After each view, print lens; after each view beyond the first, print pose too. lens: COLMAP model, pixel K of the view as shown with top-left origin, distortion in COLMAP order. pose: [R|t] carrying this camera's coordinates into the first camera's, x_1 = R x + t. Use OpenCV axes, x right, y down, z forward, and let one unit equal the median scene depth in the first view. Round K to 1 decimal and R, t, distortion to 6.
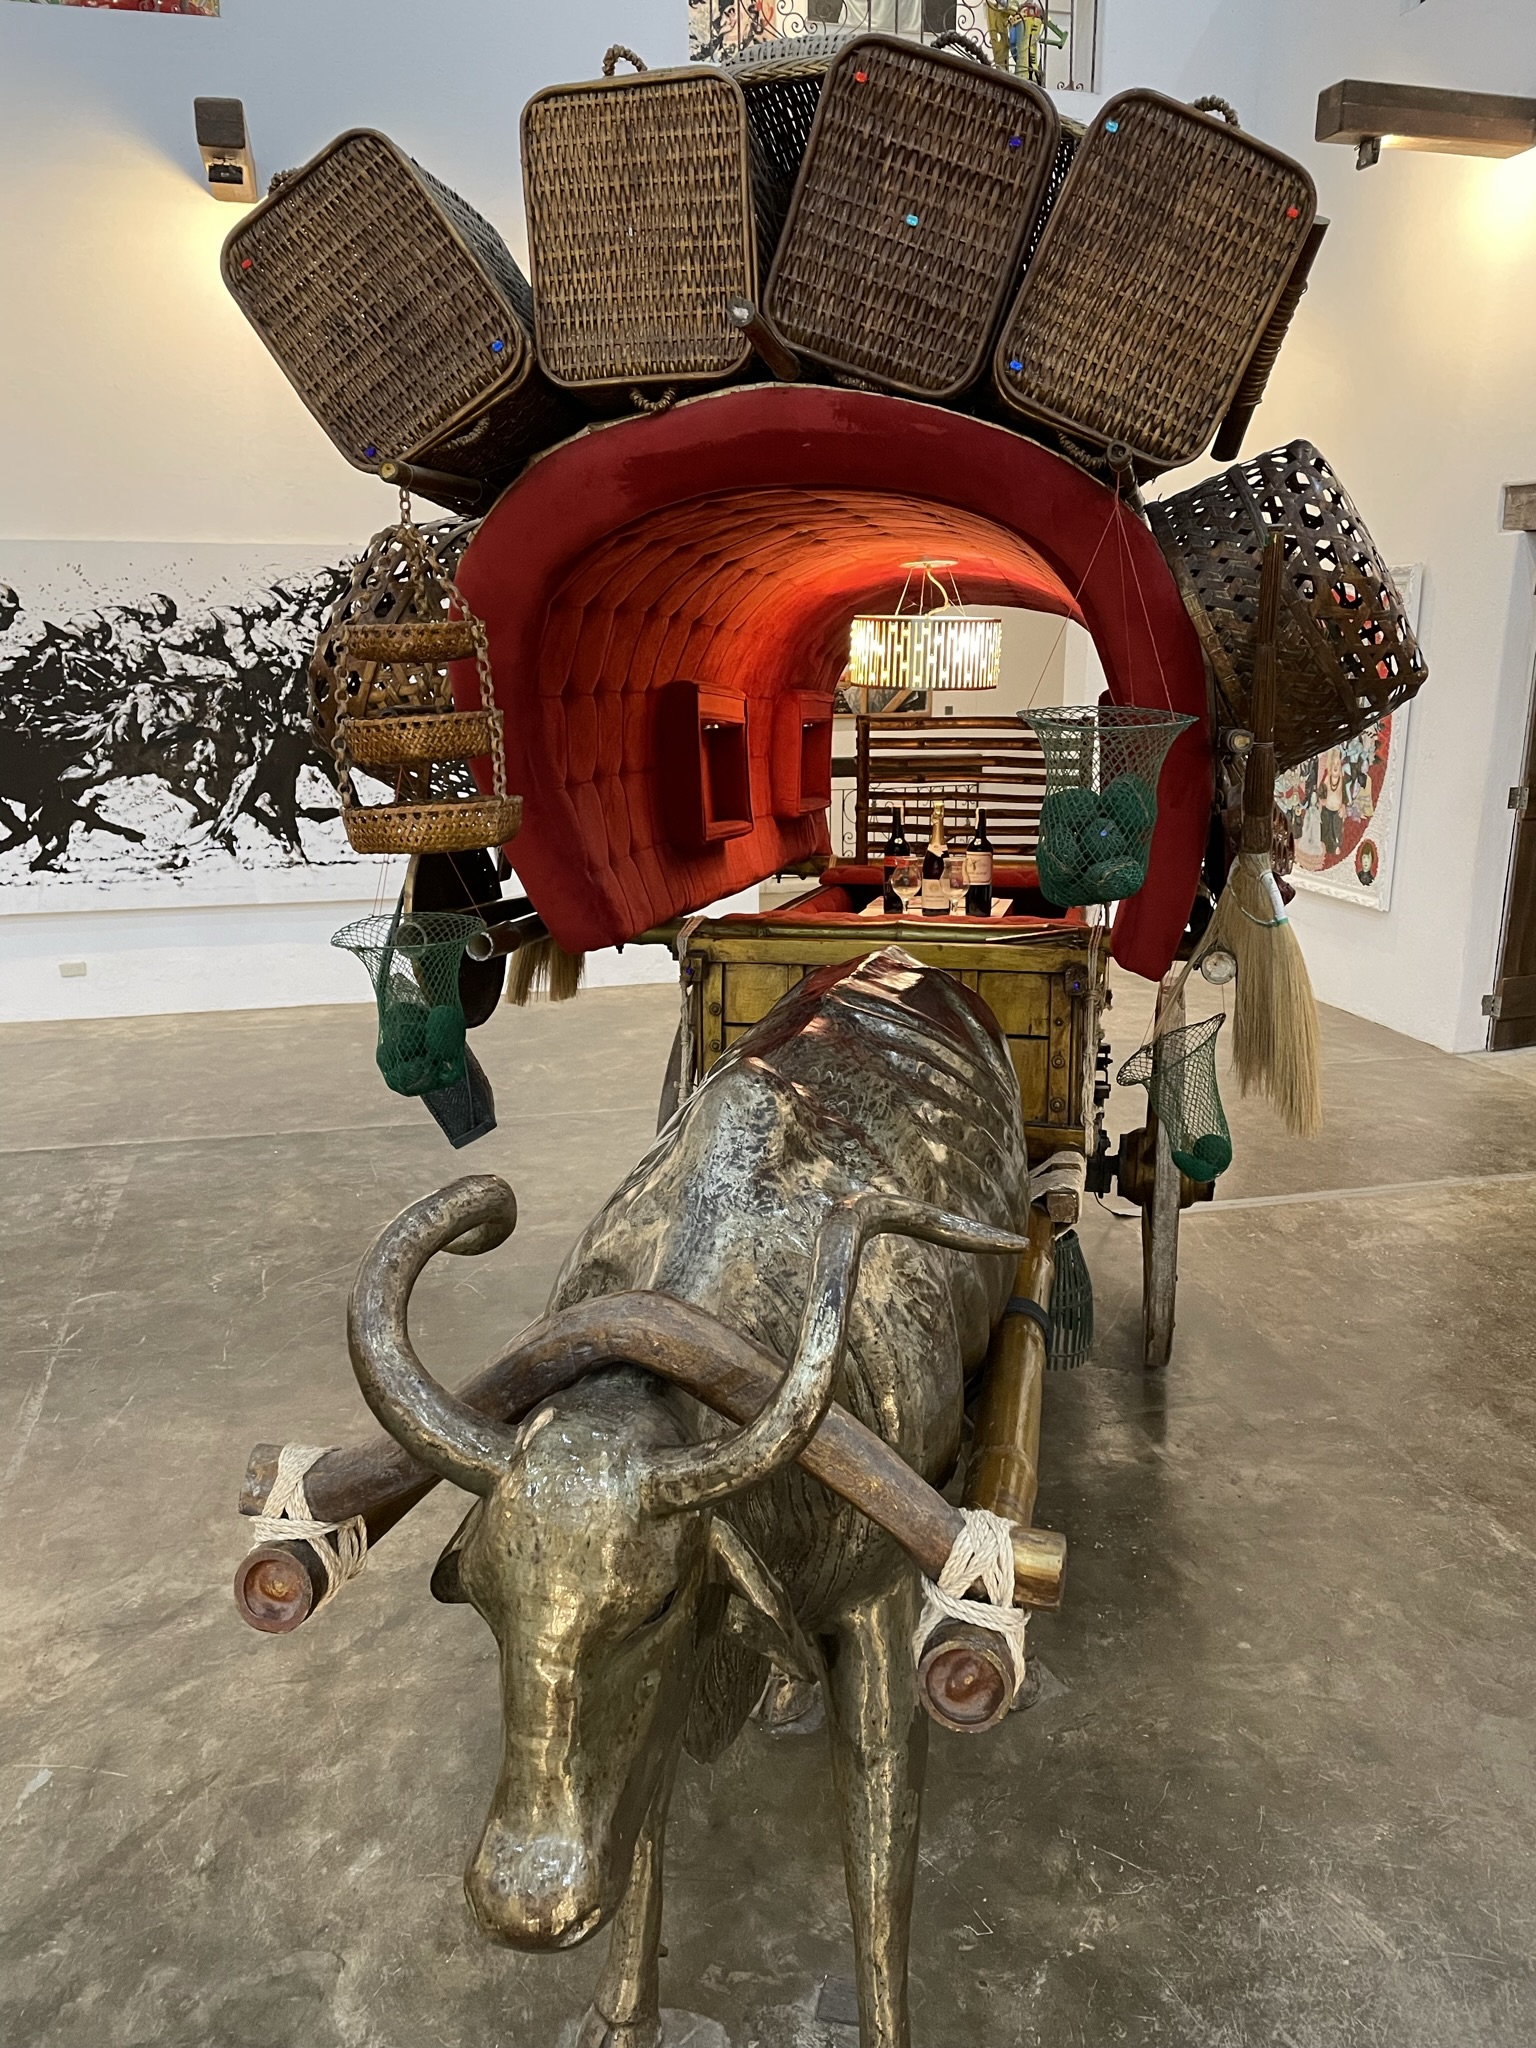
lens RADIAL K [[1517.2, 0, 768.0], [0, 1517.2, 1024.0], [0, 0, 1]] dist [0.079942, -0.088643]
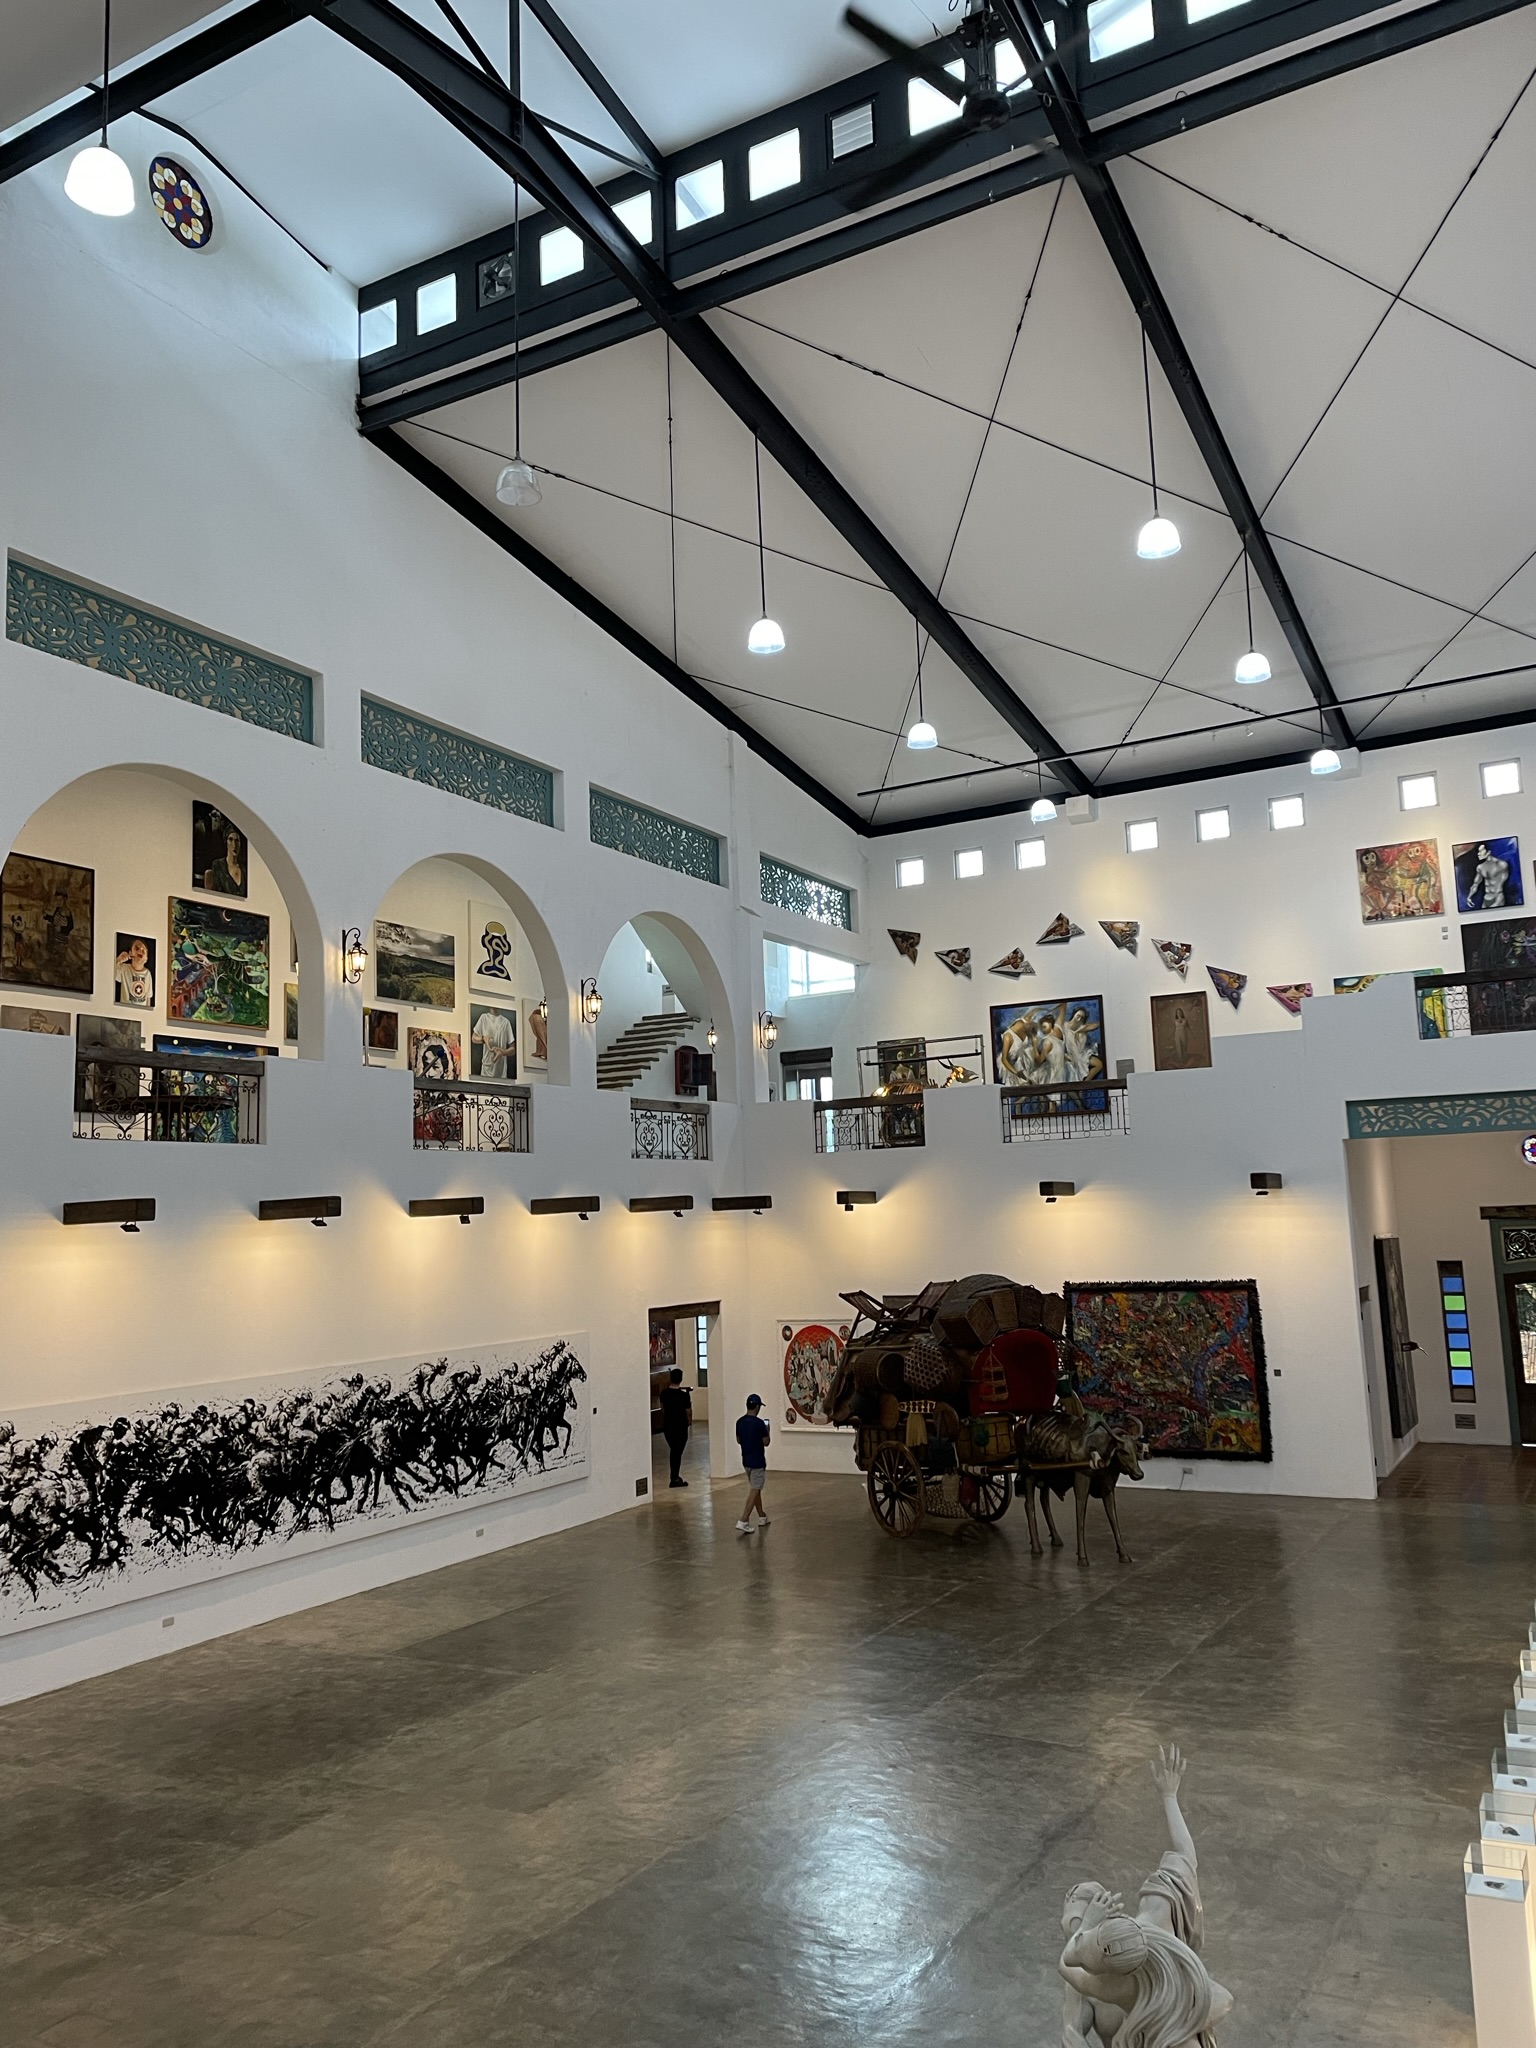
lens RADIAL K [[1554.7, 0, 793.4], [0, 1554.7, 1032.2], [0, 0, 1]] dist [0.101978, -0.141329]
pose [[0.679328, 0.068335, 0.730646, -1.951055], [0.223405, 0.929136, -0.294613, 0.067857], [-0.699002, 0.363369, 0.615922, -1.048874]]
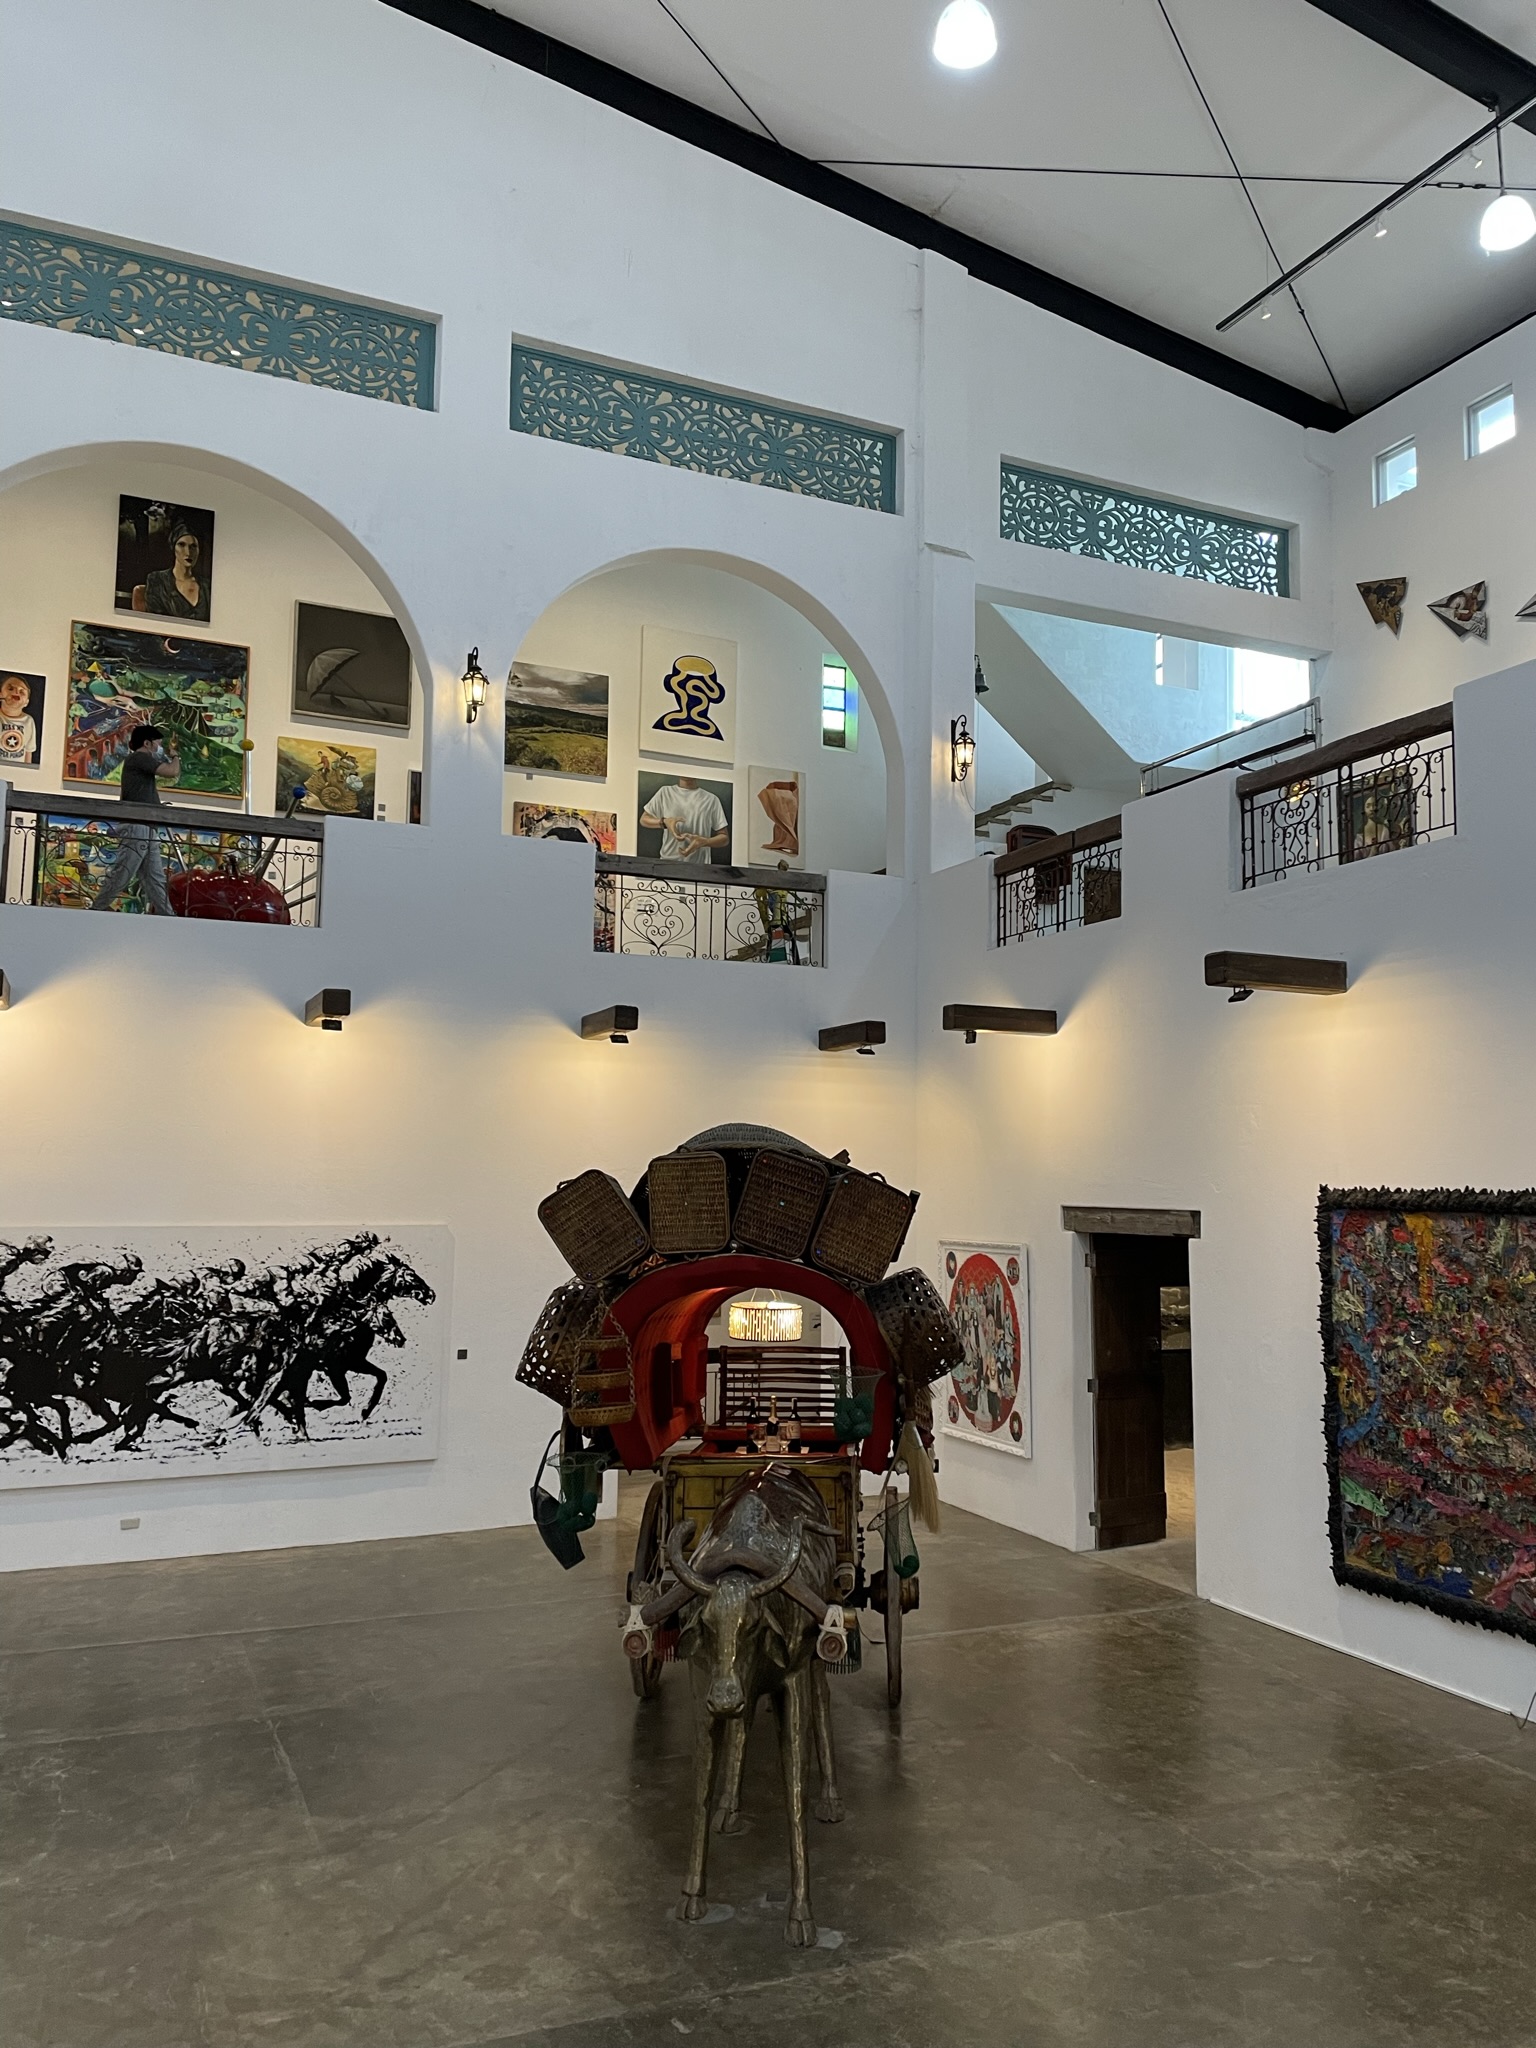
lens RADIAL K [[1554.7, 0, 793.4], [0, 1554.7, 1032.2], [0, 0, 1]] dist [0.101978, -0.141329]
pose [[0.983549, 0.029540, 0.178210, -0.136414], [0.034715, 0.937241, -0.346950, 0.067548], [-0.177274, 0.347429, 0.920797, -0.598804]]
